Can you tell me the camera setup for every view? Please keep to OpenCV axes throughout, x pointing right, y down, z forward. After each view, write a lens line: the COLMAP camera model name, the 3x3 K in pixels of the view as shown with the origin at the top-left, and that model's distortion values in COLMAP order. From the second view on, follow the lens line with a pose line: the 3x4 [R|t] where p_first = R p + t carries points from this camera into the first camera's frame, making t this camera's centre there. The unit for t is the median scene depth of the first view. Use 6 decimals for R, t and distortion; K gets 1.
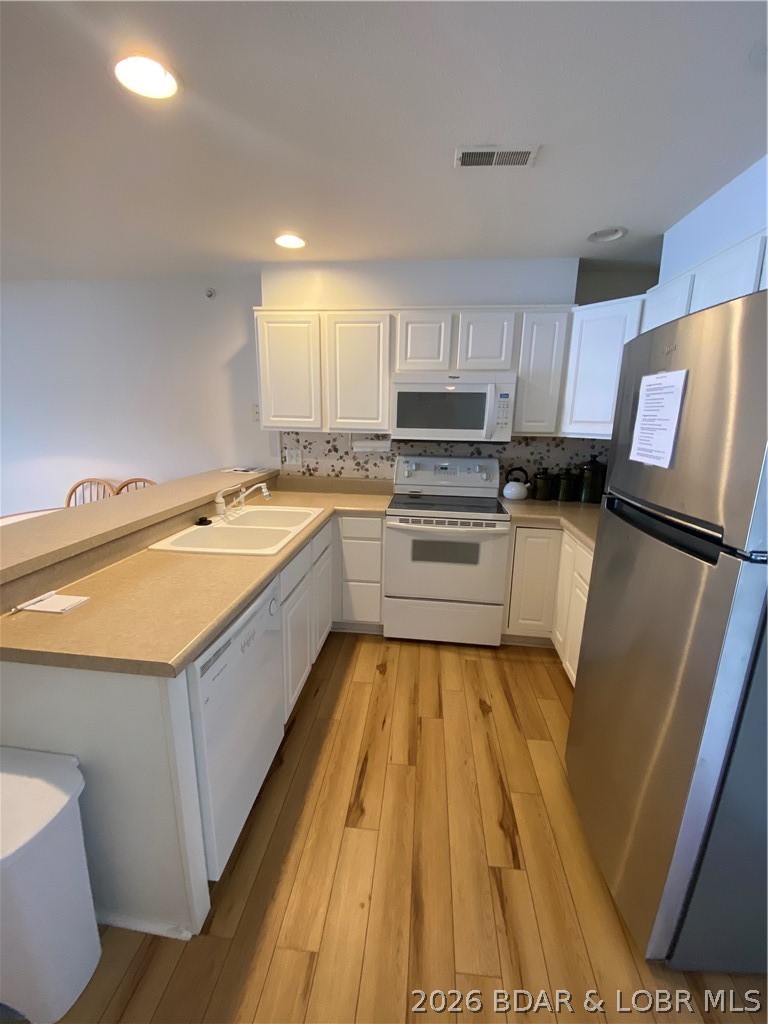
lens RADIAL K [[438.9, 0, 384.0], [0, 438.9, 512.0], [0, 0, 1]] dist [0.116581, 0.000021]
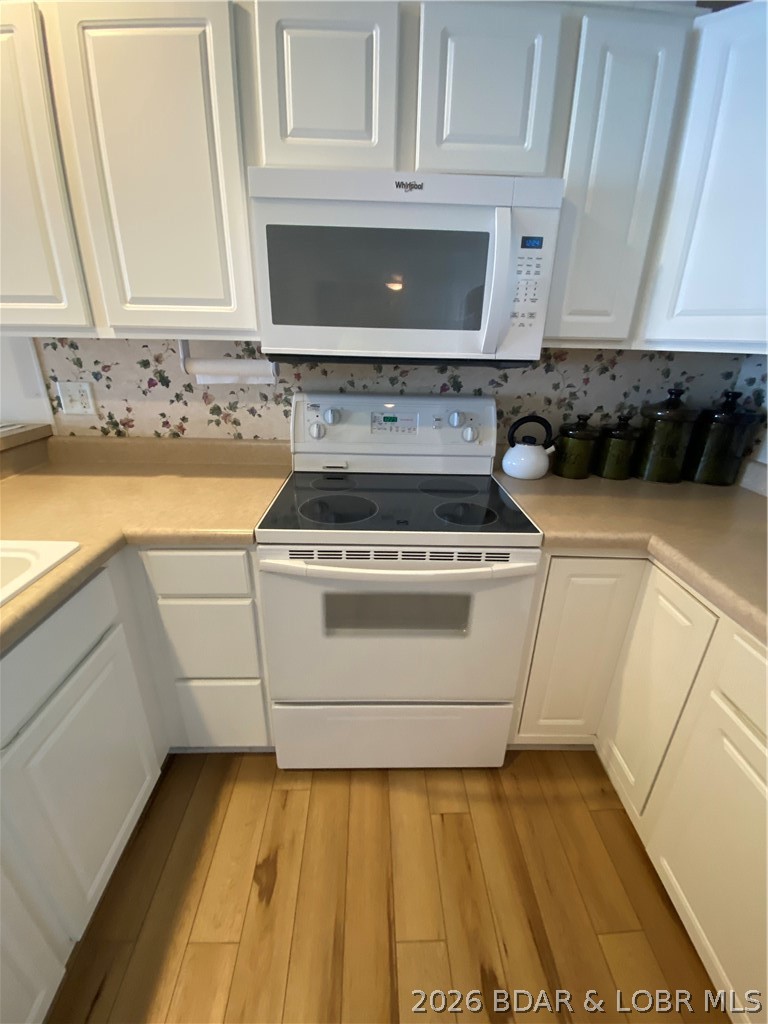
lens RADIAL K [[418.1, 0, 384.0], [0, 418.1, 512.0], [0, 0, 1]] dist [0.051894, -0.038907]
pose [[0.991863, -0.046222, 0.118620, 0.069218], [0.026181, 0.985903, 0.165254, -0.074639], [-0.124586, -0.160804, 0.979092, 0.525472]]
